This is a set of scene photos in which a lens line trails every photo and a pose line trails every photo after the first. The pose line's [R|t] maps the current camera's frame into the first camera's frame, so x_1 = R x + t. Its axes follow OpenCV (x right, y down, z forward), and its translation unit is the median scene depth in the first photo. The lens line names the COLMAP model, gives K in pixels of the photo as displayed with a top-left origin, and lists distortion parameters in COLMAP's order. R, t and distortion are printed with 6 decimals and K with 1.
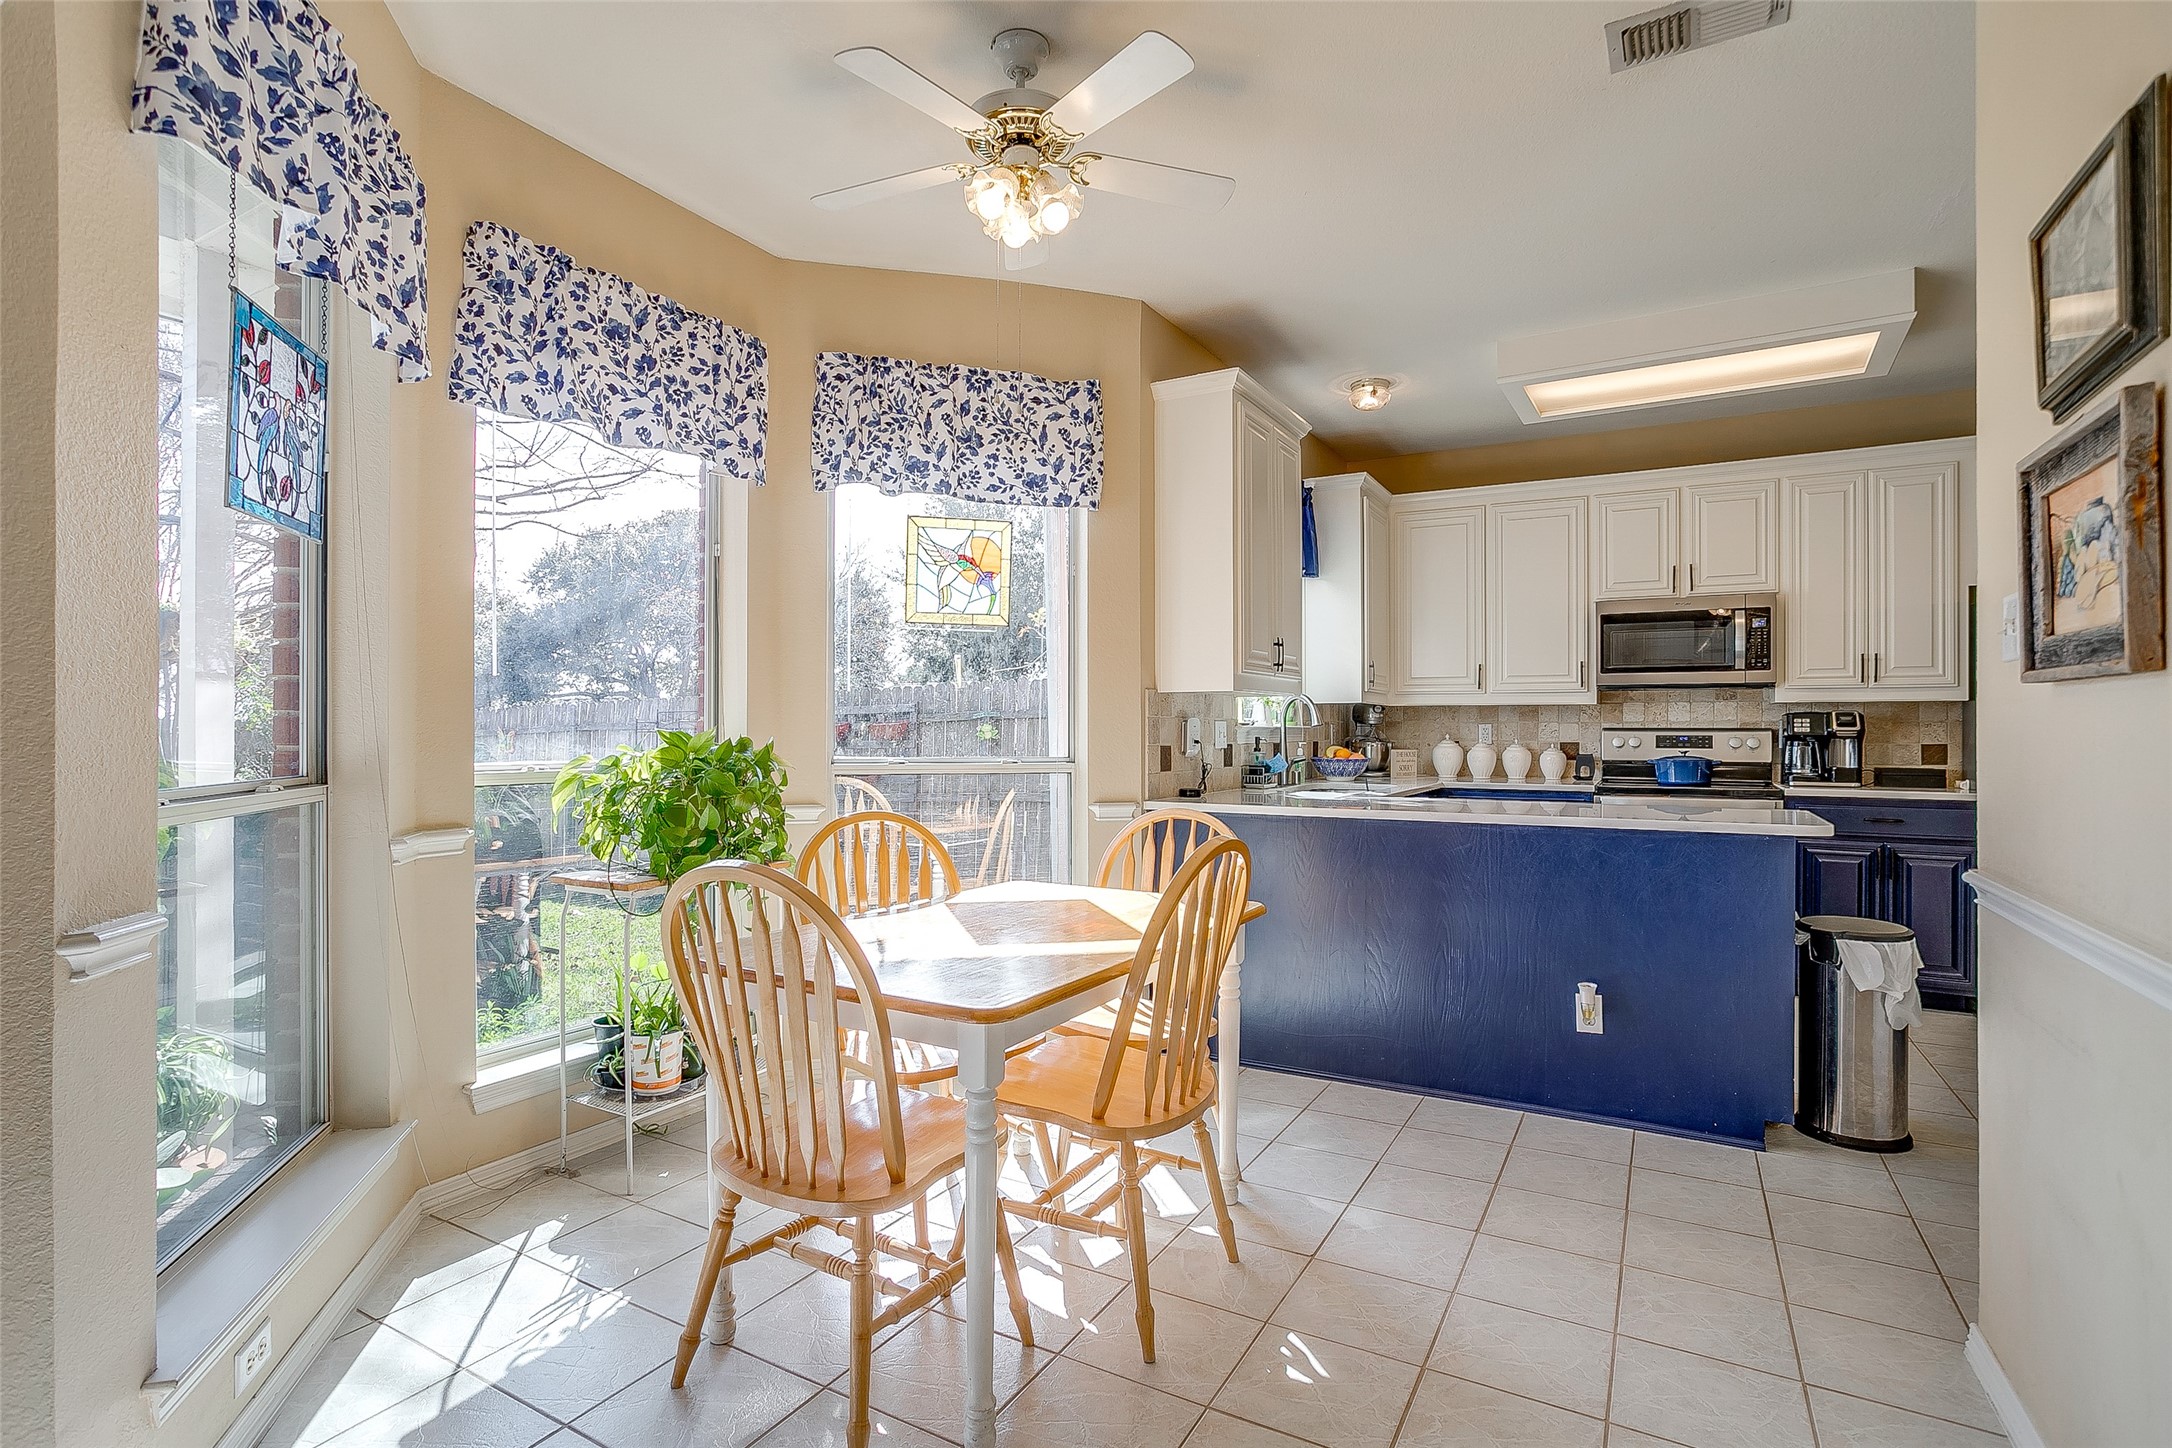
lens RADIAL K [[1048.1, 0, 1077.0], [0, 1048.1, 726.5], [0, 0, 1]] dist [-0.071937, 0.044454]
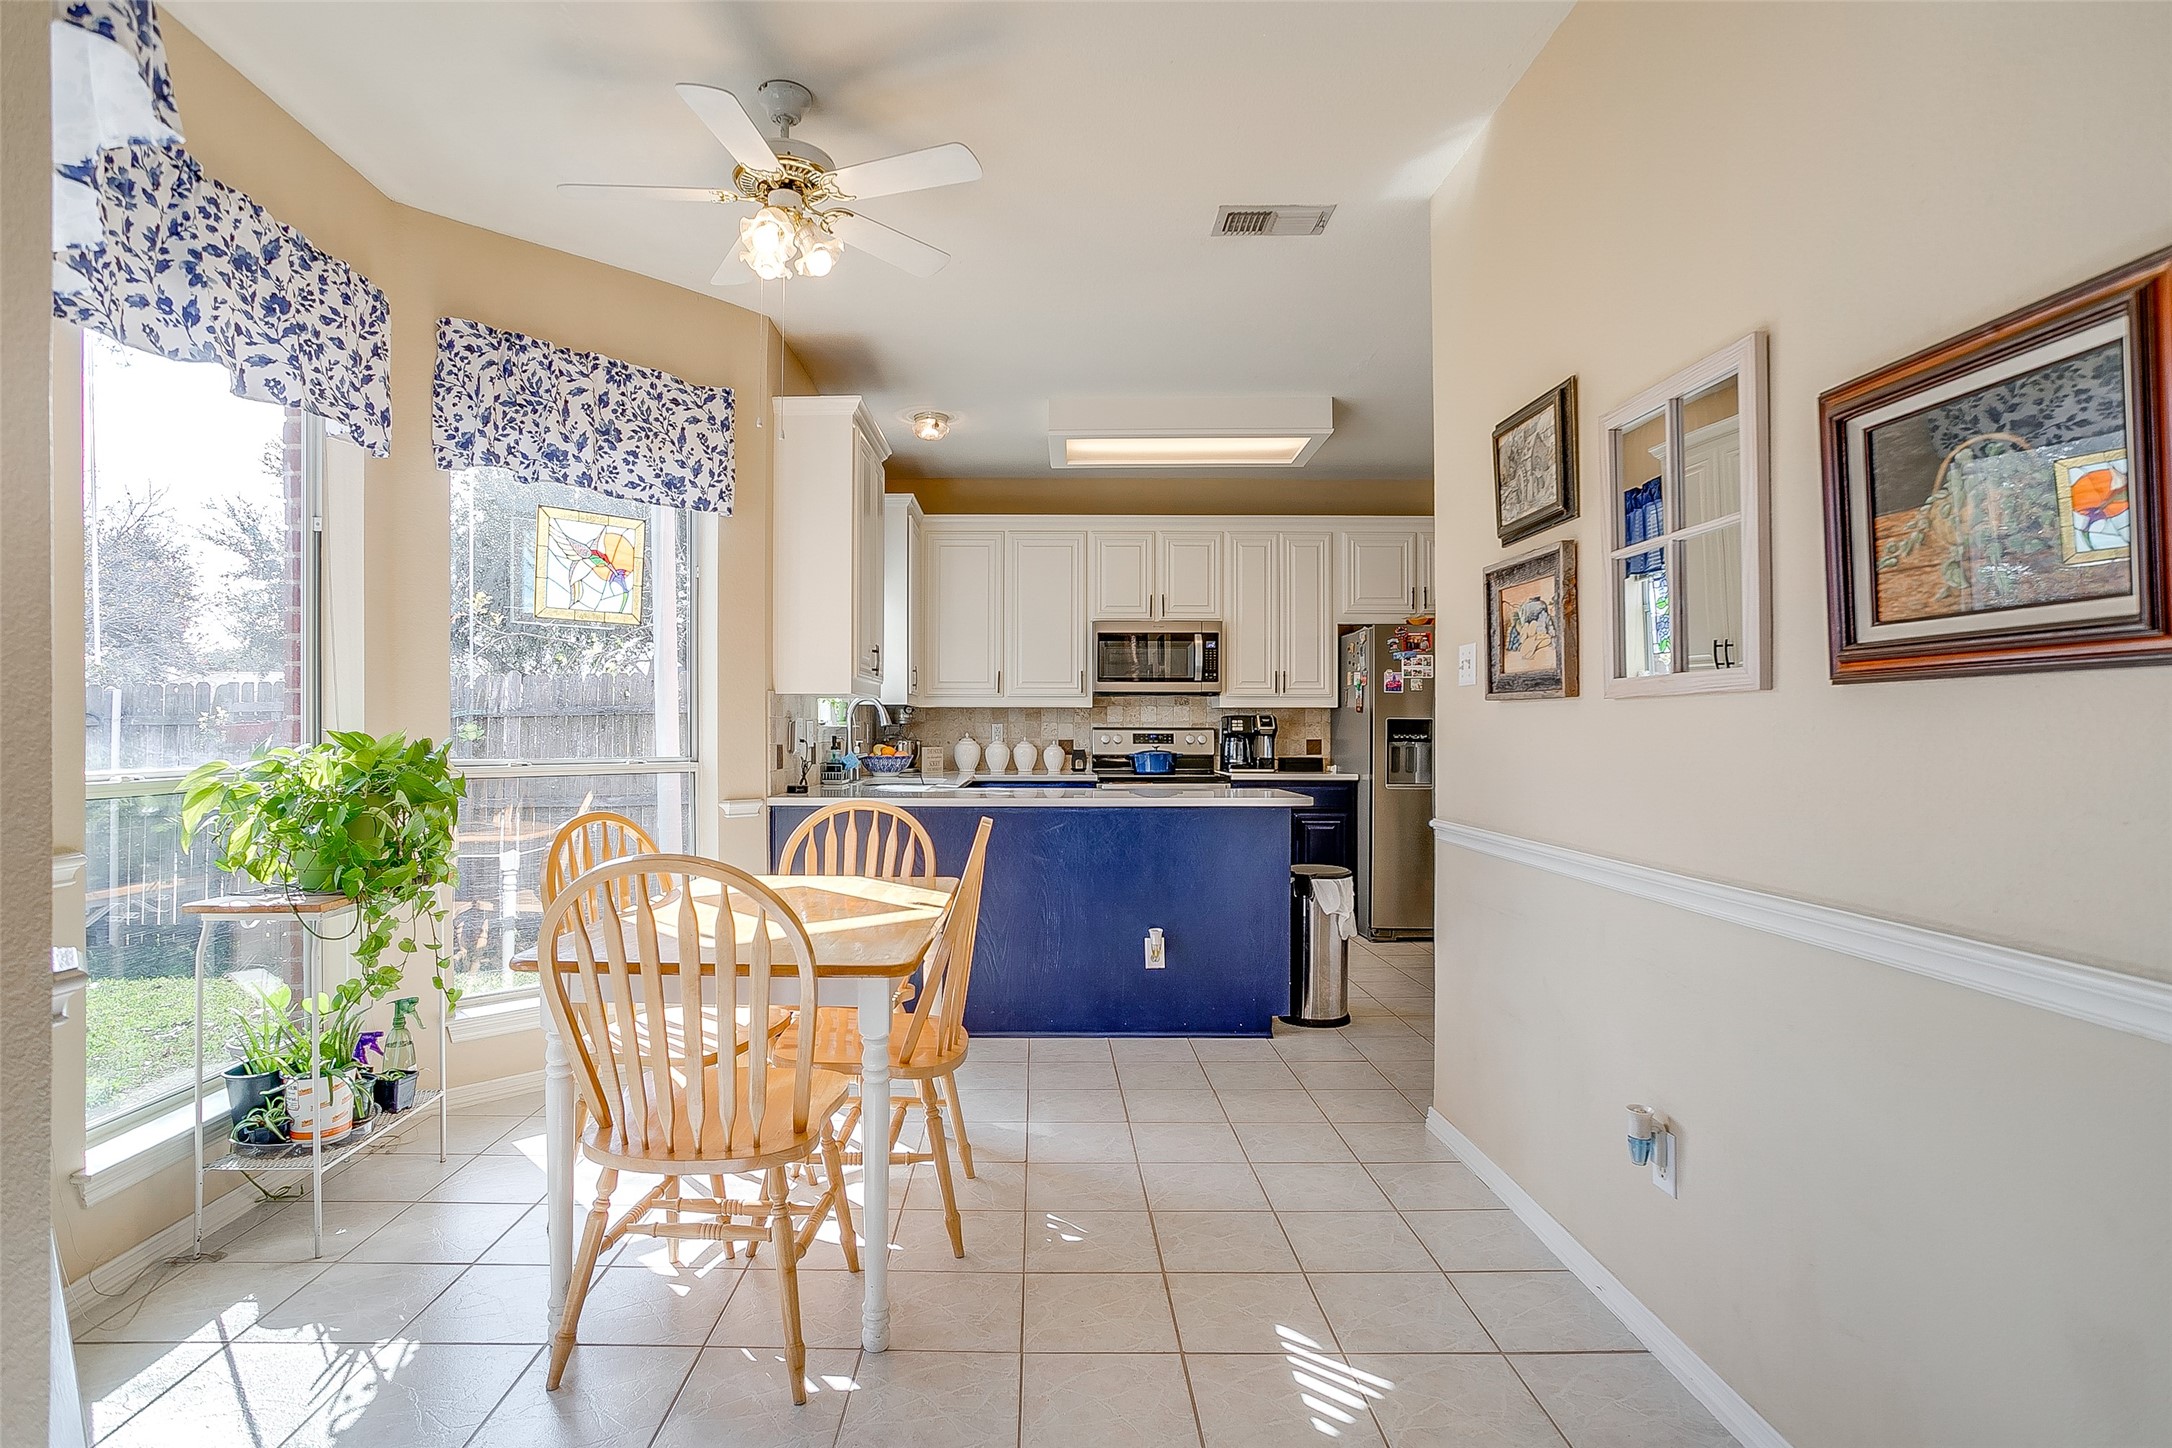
lens RADIAL K [[1066.5, 0, 1035.4], [0, 1066.5, 731.3], [0, 0, 1]] dist [-0.051401, 0.029150]
pose [[0.869324, -0.002419, 0.494237, -0.243772], [-0.000159, 0.999987, 0.005173, -0.000614], [-0.494243, -0.004575, 0.869312, -0.059207]]
